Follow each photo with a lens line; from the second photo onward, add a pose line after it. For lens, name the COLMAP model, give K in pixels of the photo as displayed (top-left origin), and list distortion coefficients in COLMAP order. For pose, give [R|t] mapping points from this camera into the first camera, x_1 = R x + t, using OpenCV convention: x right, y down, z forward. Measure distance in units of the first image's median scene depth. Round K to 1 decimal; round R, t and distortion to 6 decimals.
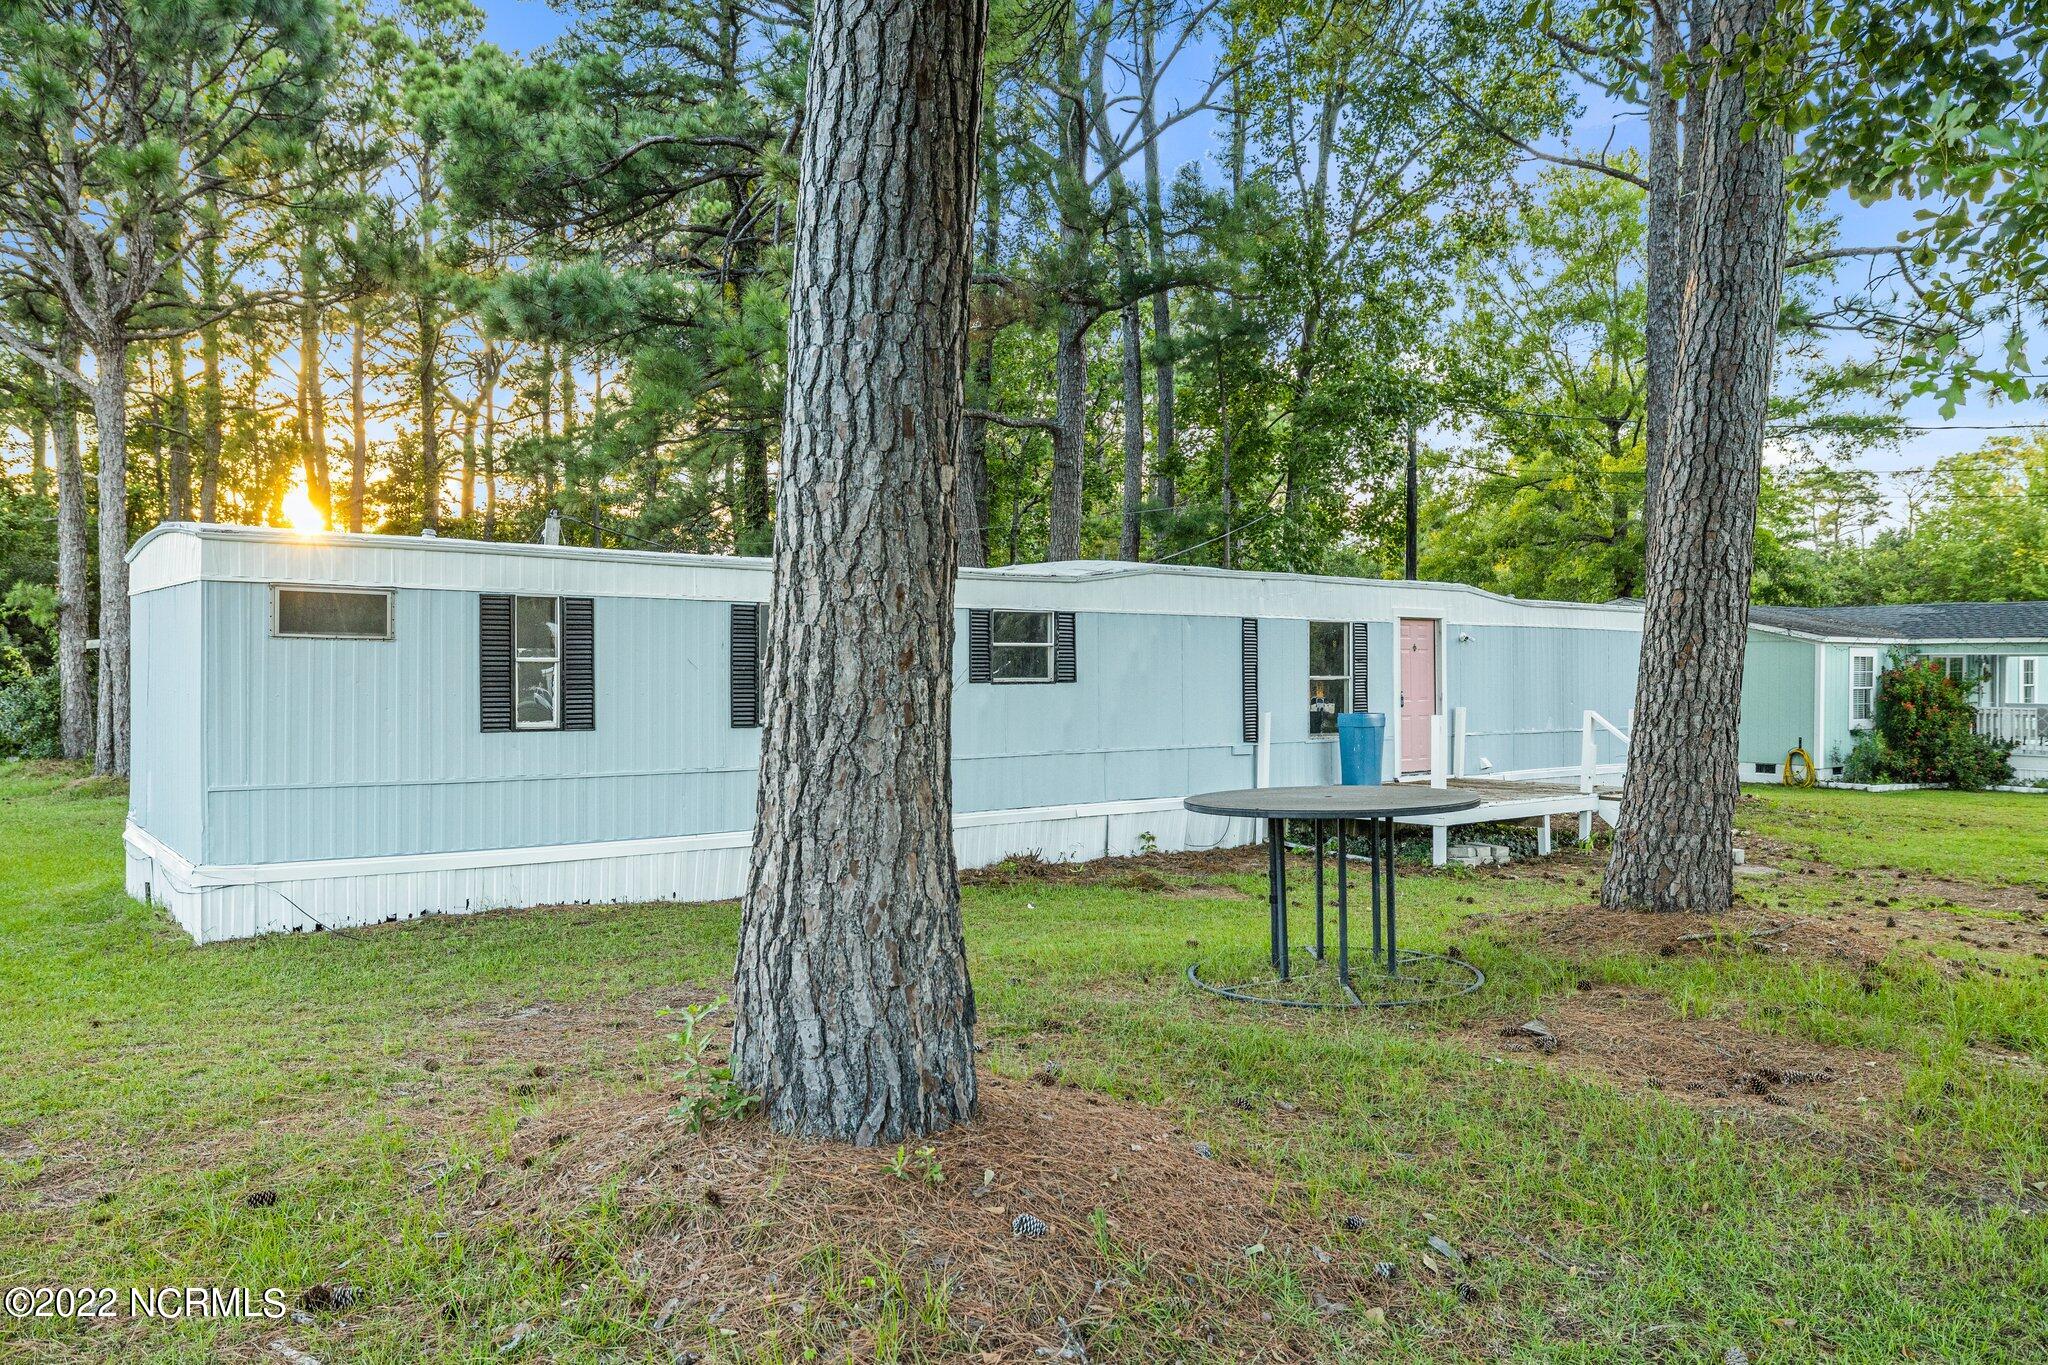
lens RADIAL K [[1461.7, 0, 1022.3], [0, 1461.7, 683.5], [0, 0, 1]] dist [0.009177, -0.003794]
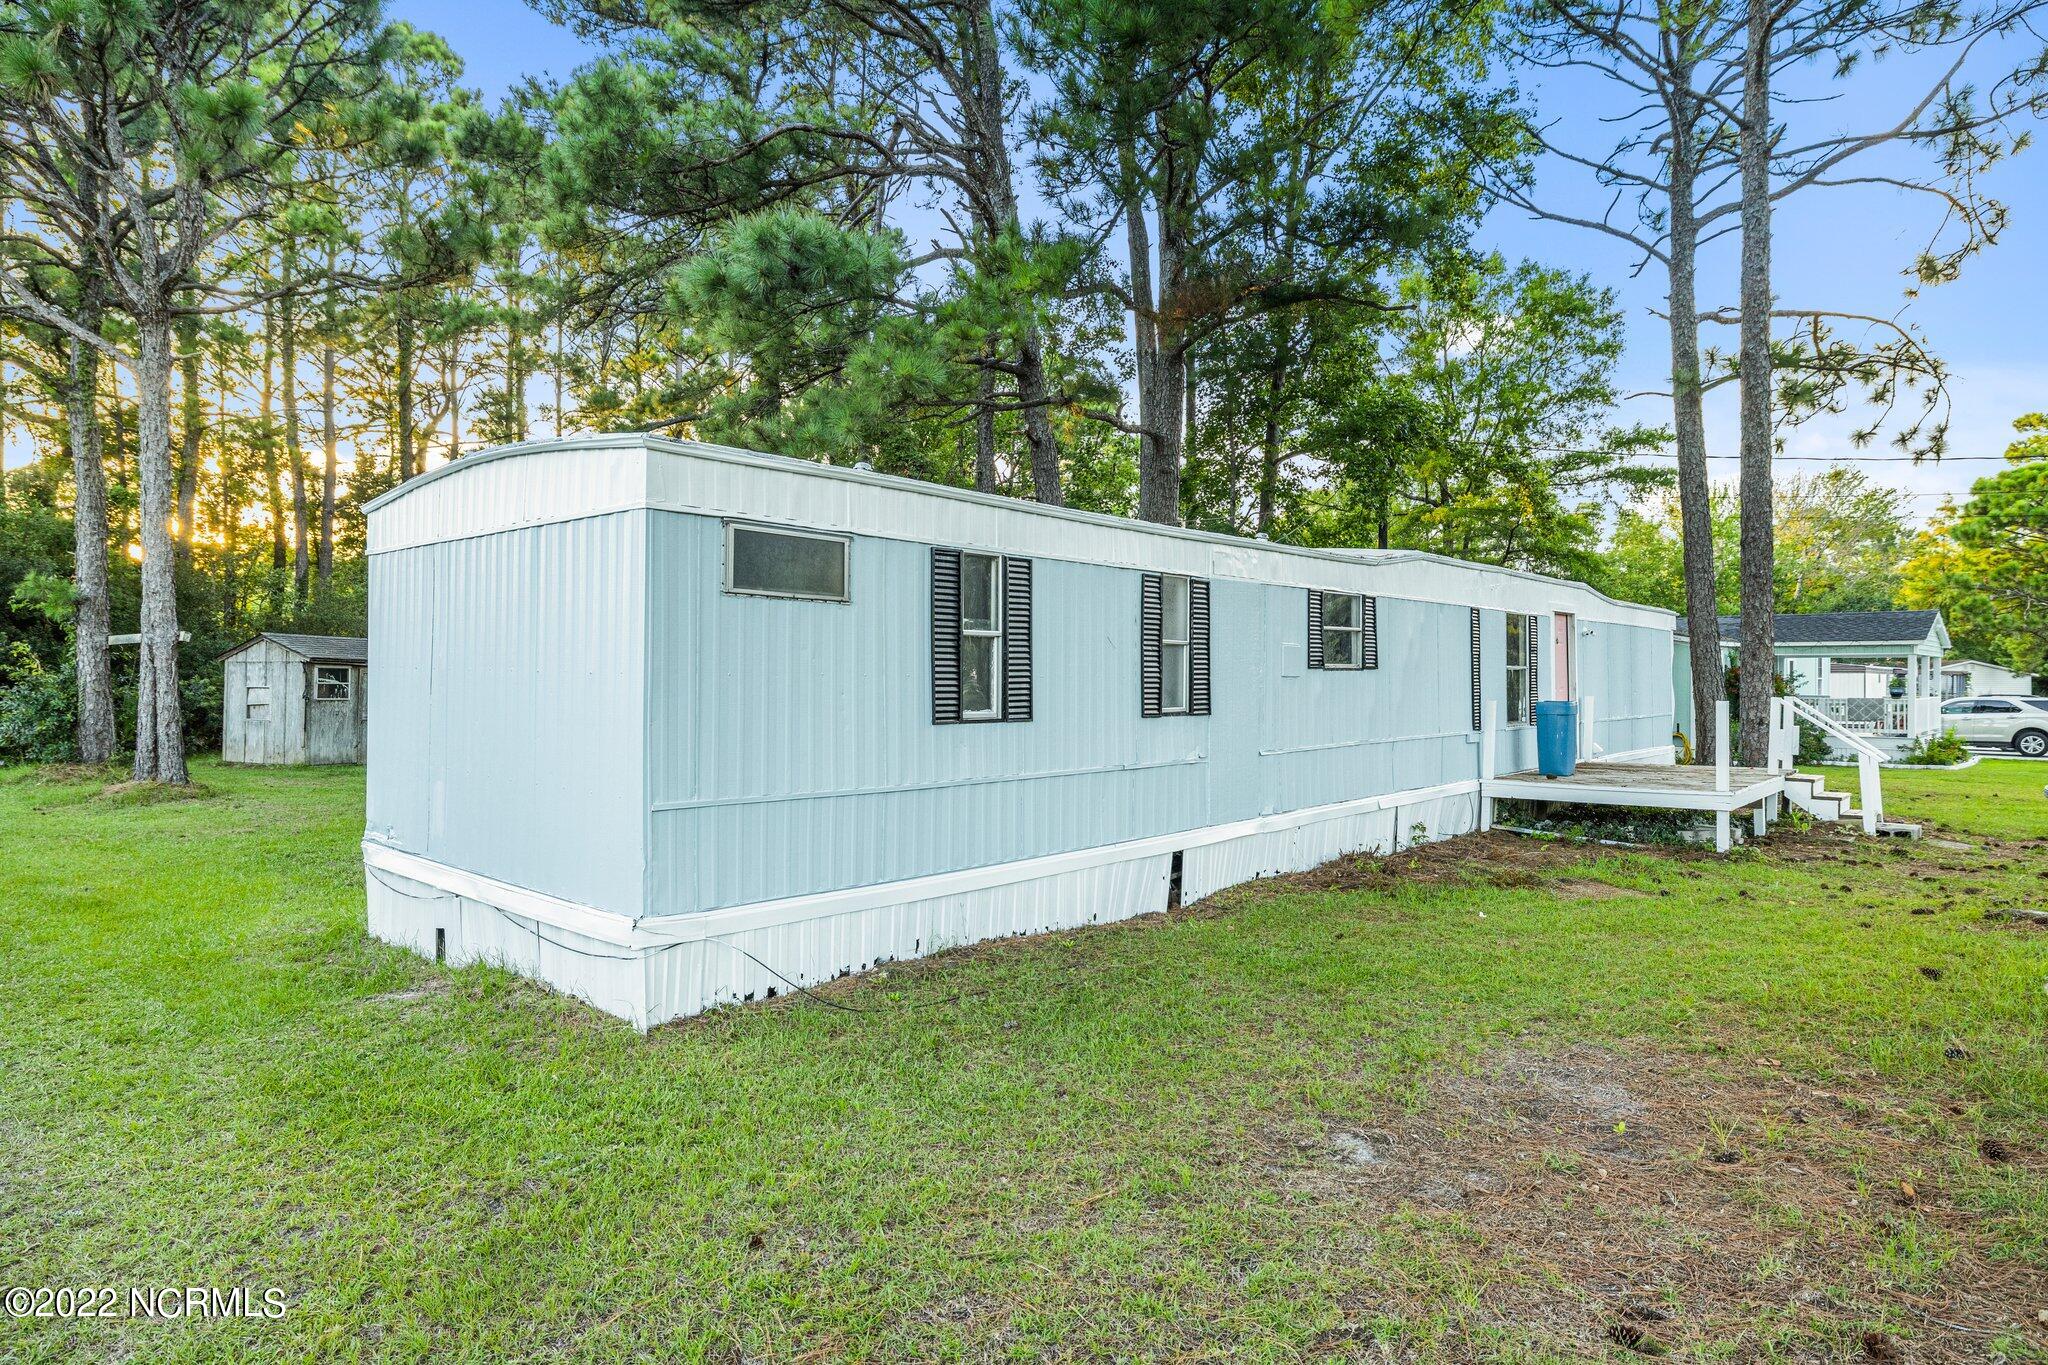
lens RADIAL K [[1161.5, 0, 1024.8], [0, 1161.5, 682.1], [0, 0, 1]] dist [-0.004019, 0.003924]
pose [[0.985485, -0.002651, 0.169744, -0.322618], [0.003587, 0.999980, -0.005210, 0.010721], [-0.169727, 0.005744, 0.985474, 0.289090]]
